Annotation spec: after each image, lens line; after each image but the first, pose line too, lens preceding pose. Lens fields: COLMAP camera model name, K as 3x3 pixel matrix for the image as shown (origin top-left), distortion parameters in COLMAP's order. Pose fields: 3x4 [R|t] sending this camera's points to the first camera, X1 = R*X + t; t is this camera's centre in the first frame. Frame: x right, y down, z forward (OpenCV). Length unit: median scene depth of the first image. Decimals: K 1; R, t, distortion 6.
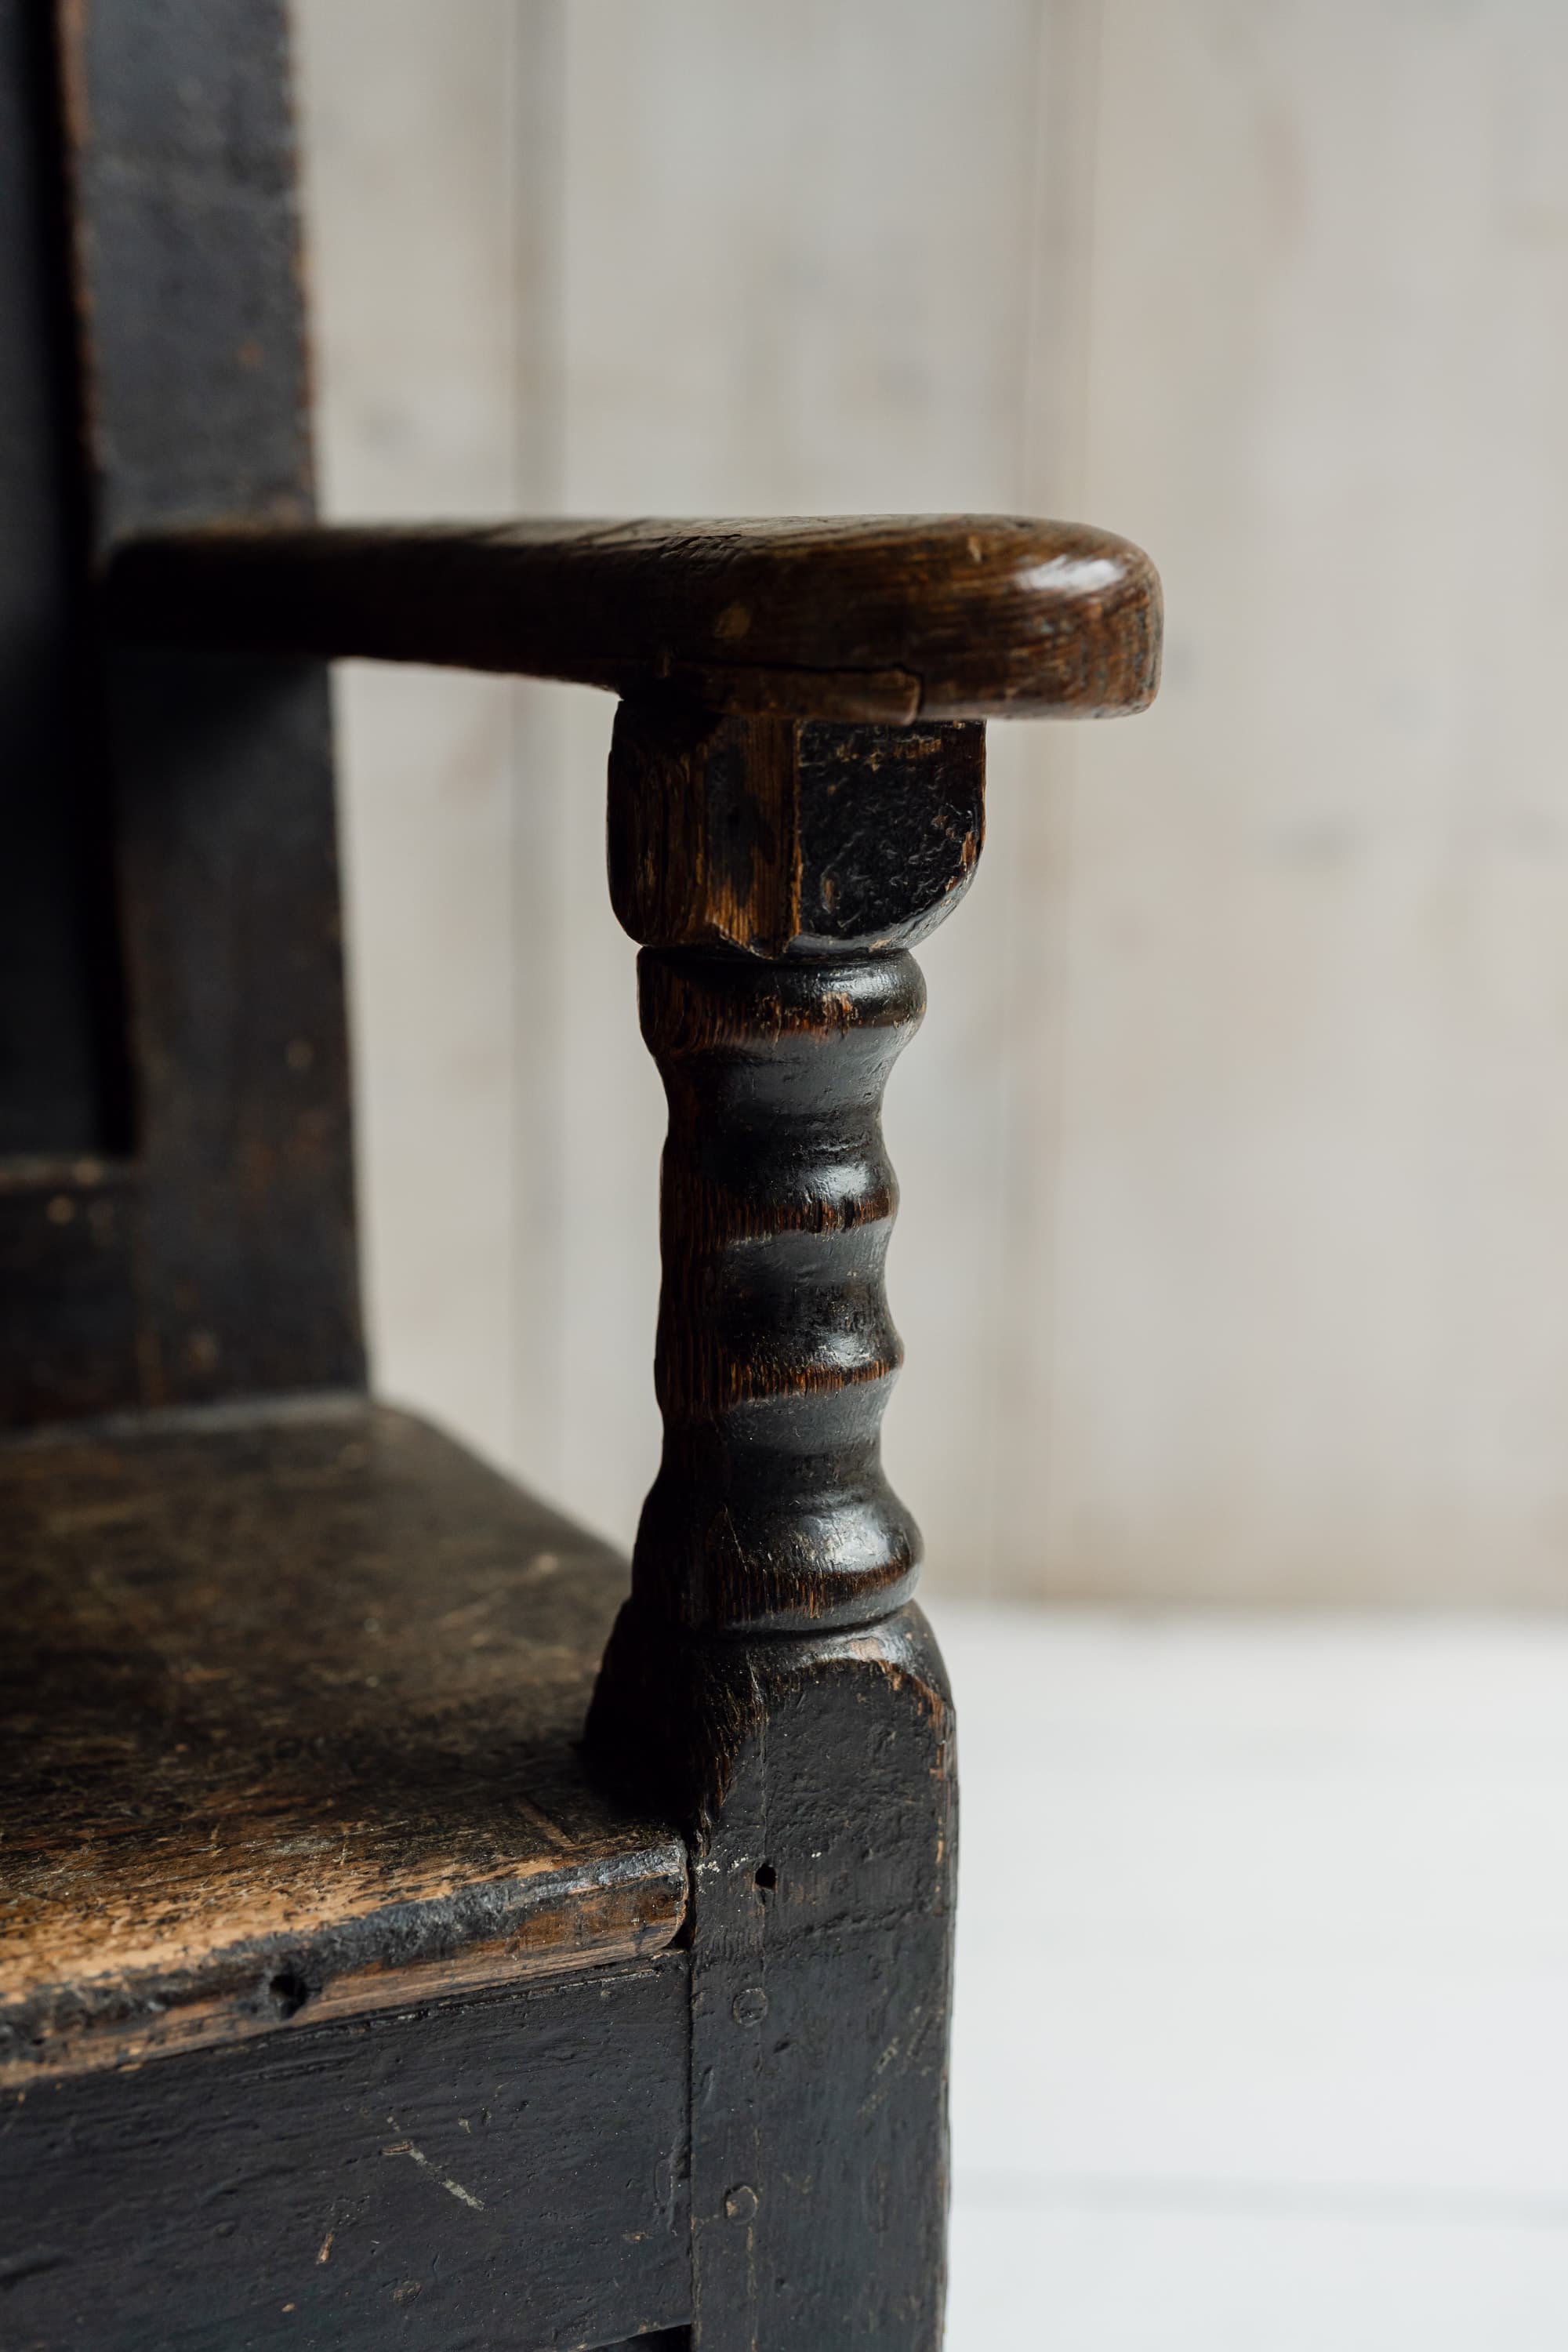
lens RADIAL K [[3416.9, 0, 764.4], [0, 3416.9, 1187.3], [0, 0, 1]] dist [0.001280, 0.000000]
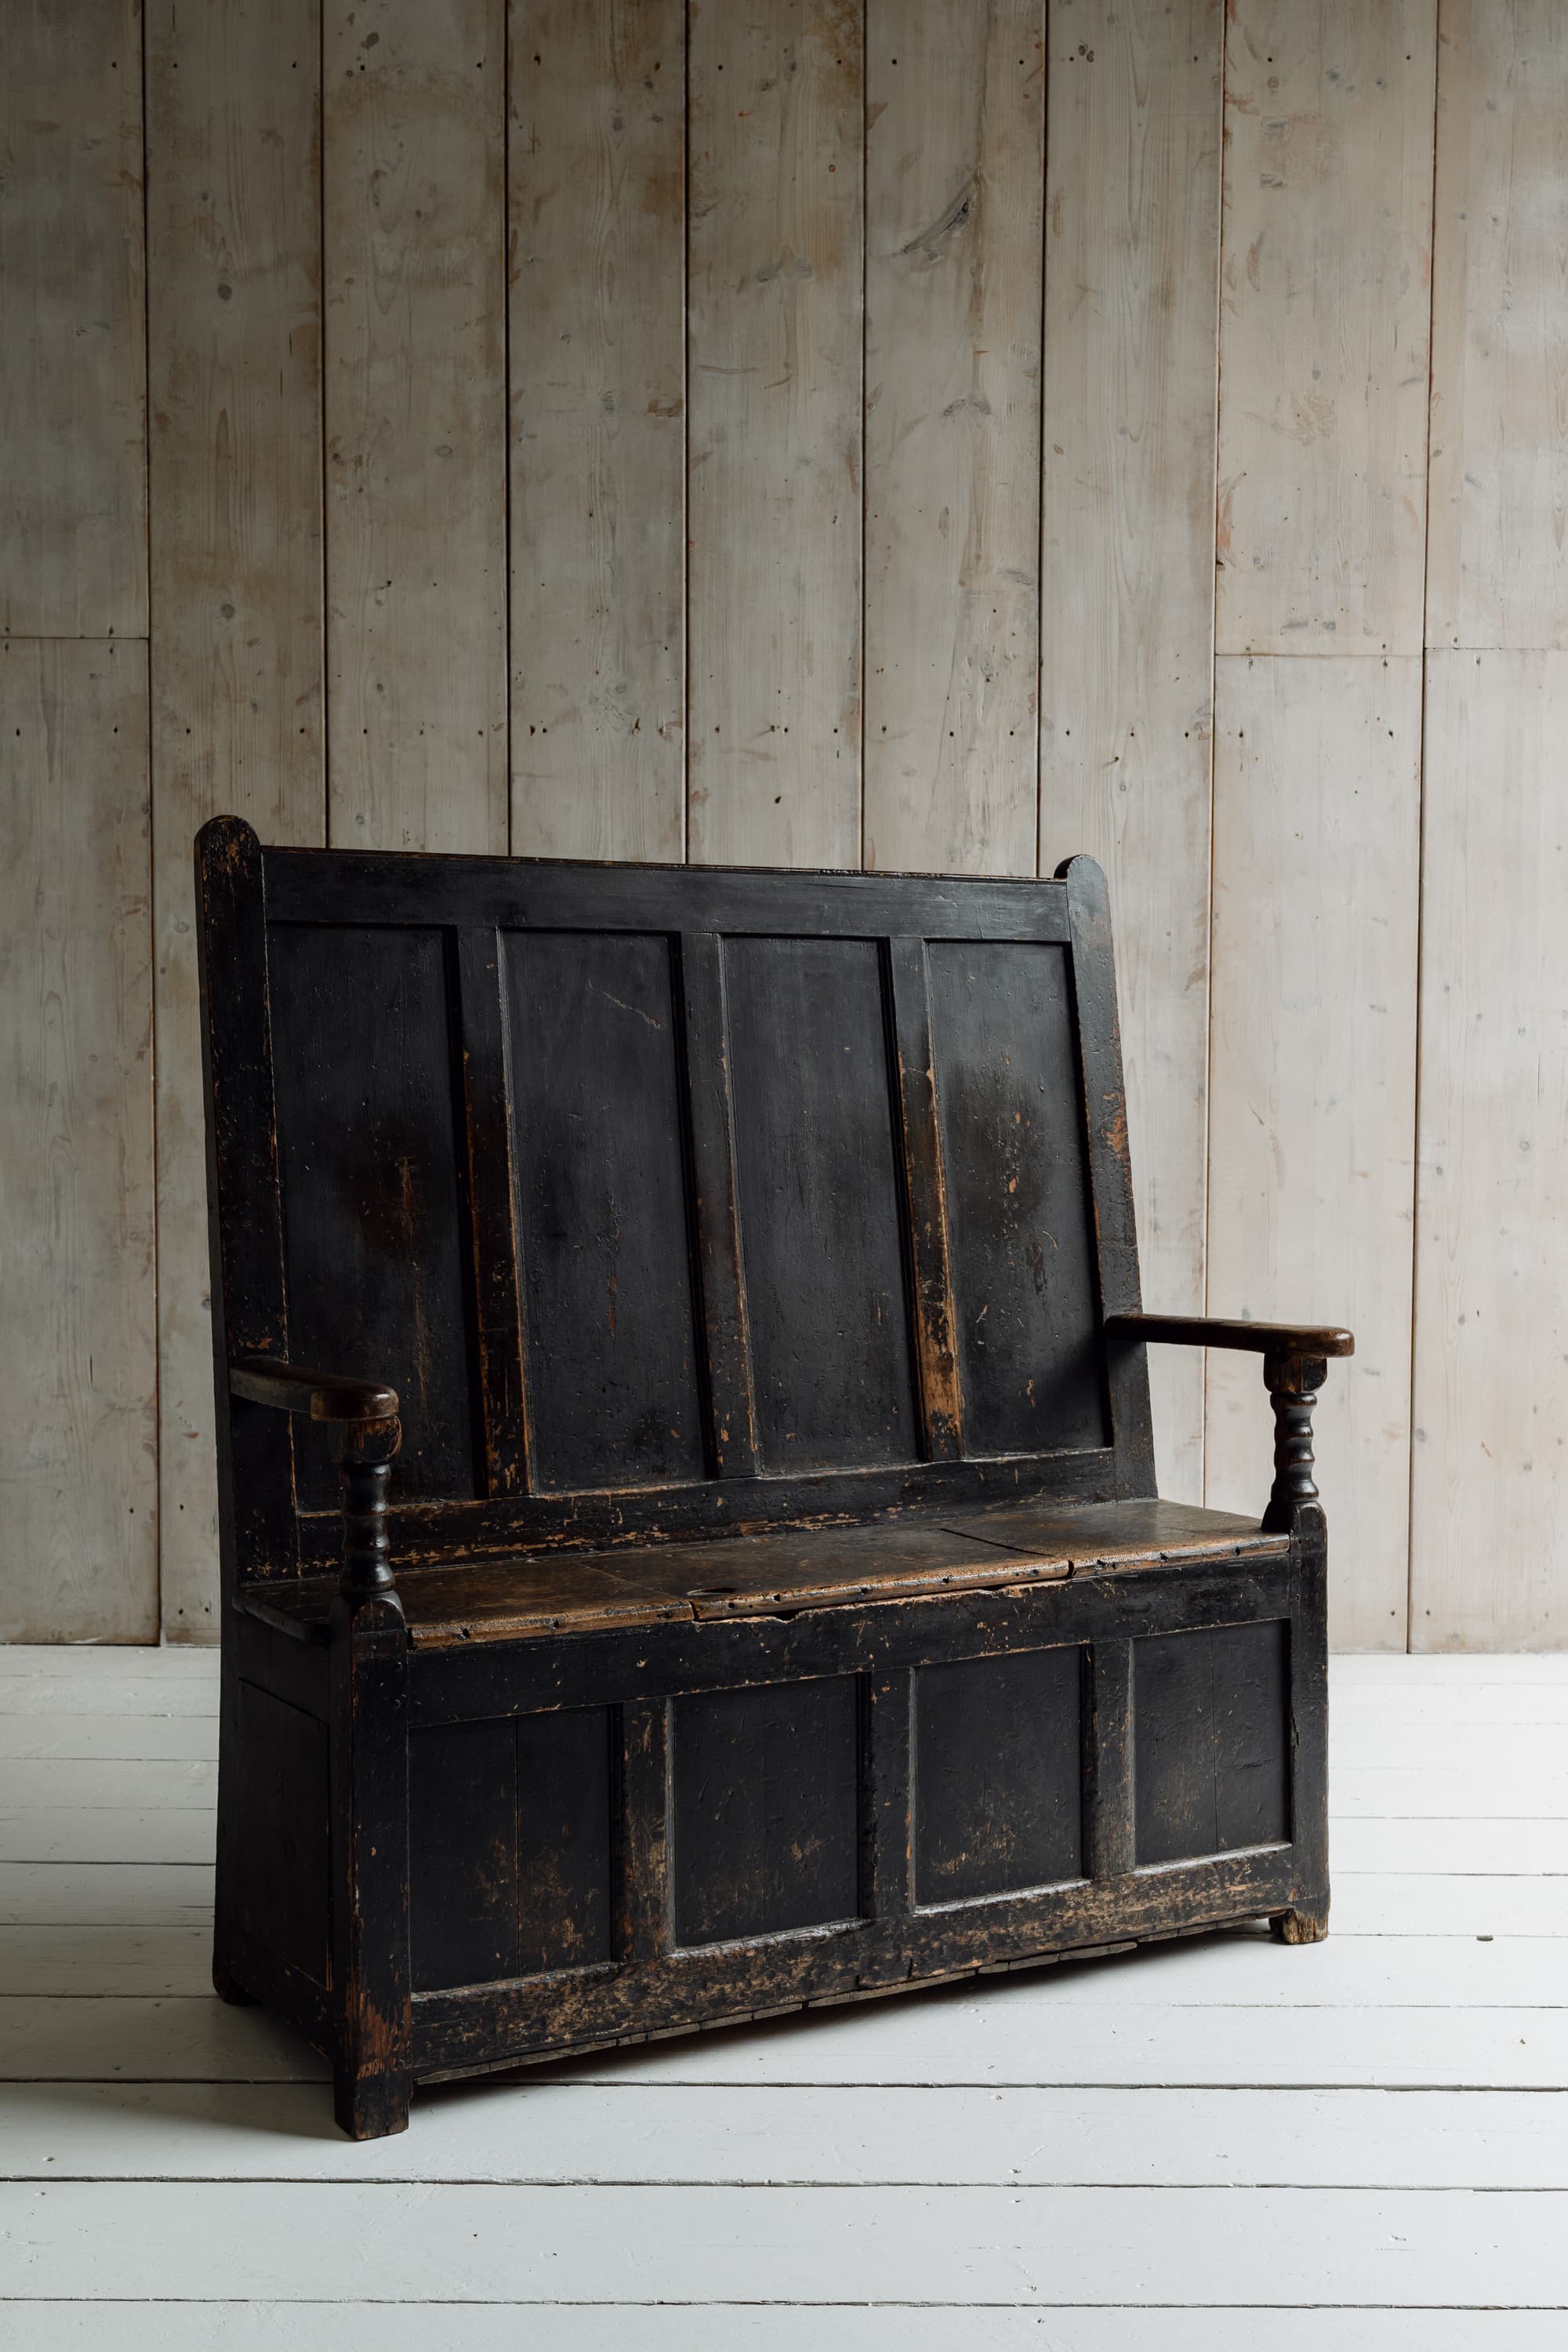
lens RADIAL K [[2714.6, 0, 791.4], [0, 2714.6, 1136.4], [0, 0, 1]] dist [0.000729, 0.000000]
pose [[0.998743, -0.015423, 0.047691, -1.146131], [0.024275, 0.981288, -0.191010, 0.396924], [-0.043853, 0.191928, 0.980429, -3.942060]]
